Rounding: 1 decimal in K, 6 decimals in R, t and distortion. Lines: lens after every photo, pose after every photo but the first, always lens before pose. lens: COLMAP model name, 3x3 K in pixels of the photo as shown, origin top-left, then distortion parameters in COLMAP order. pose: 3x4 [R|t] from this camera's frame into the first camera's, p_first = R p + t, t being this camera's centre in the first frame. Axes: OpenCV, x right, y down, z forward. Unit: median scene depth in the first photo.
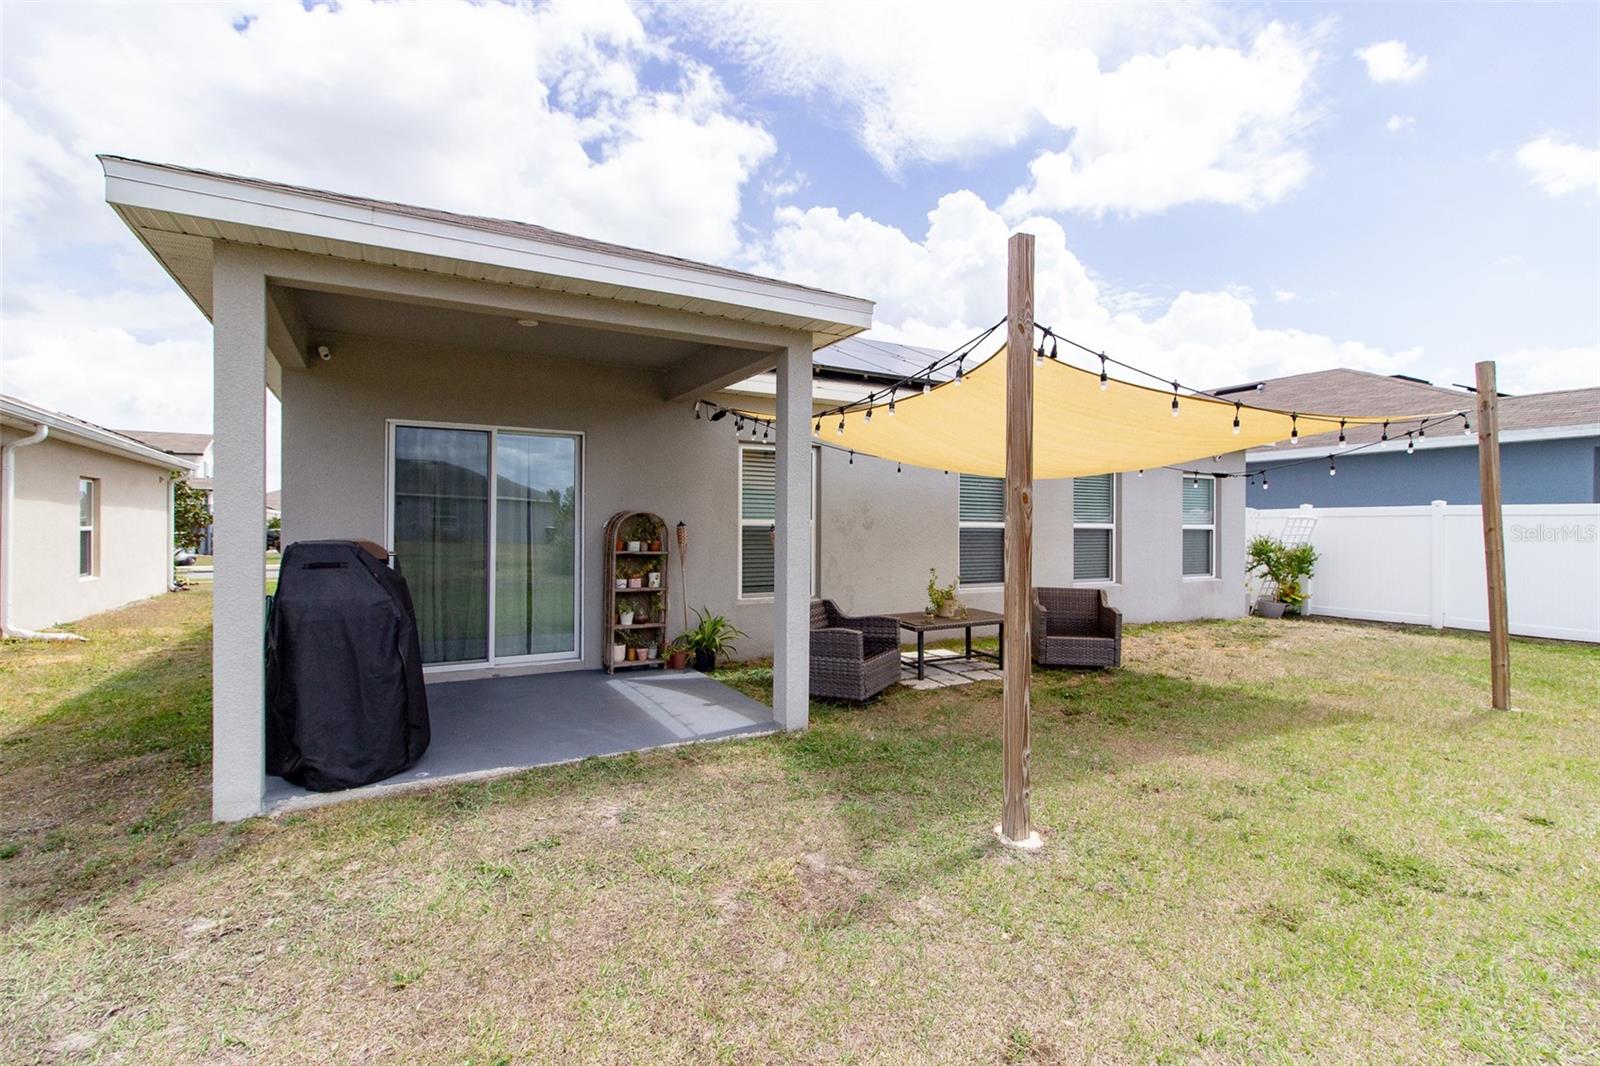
lens RADIAL K [[766.2, 0, 814.1], [0, 766.2, 522.2], [0, 0, 1]] dist [0.000026, -0.000464]
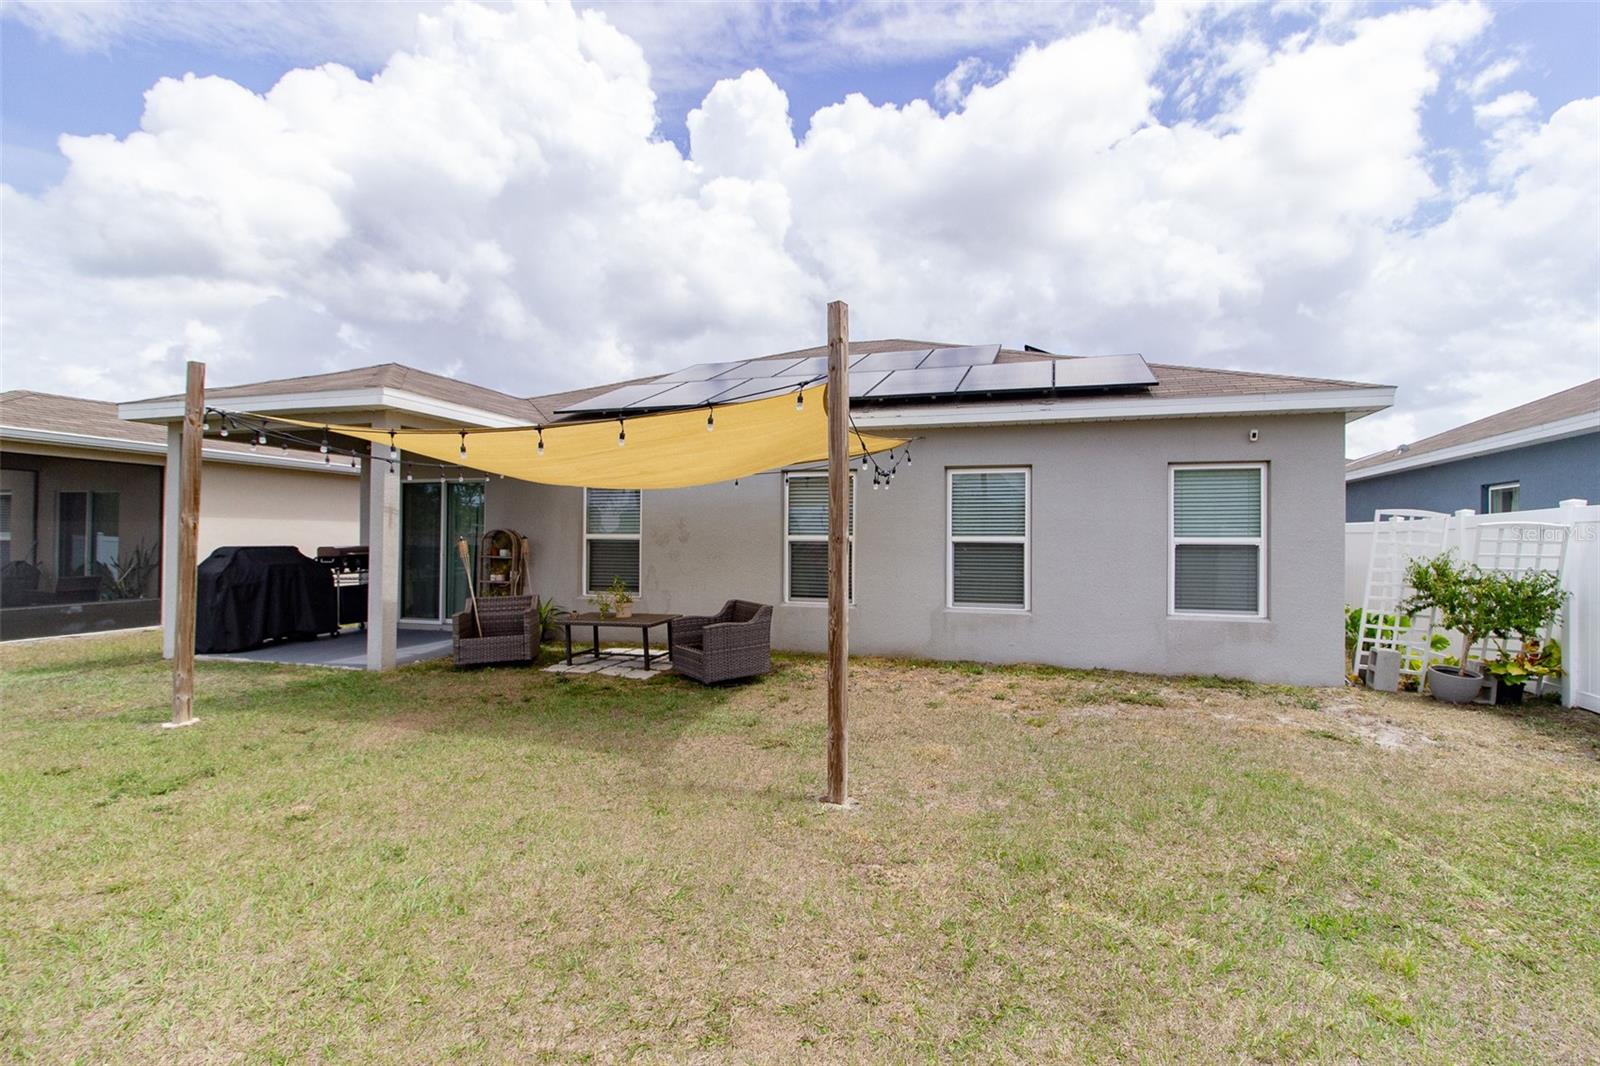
lens RADIAL K [[737.1, 0, 800.0], [0, 737.1, 533.0], [0, 0, 1]] dist [0.045210, 0.000121]
pose [[0.665483, -0.005774, -0.746391, 0.948131], [0.001969, 0.999980, -0.005980, 0.002220], [0.746411, 0.002510, 0.665481, 0.370762]]
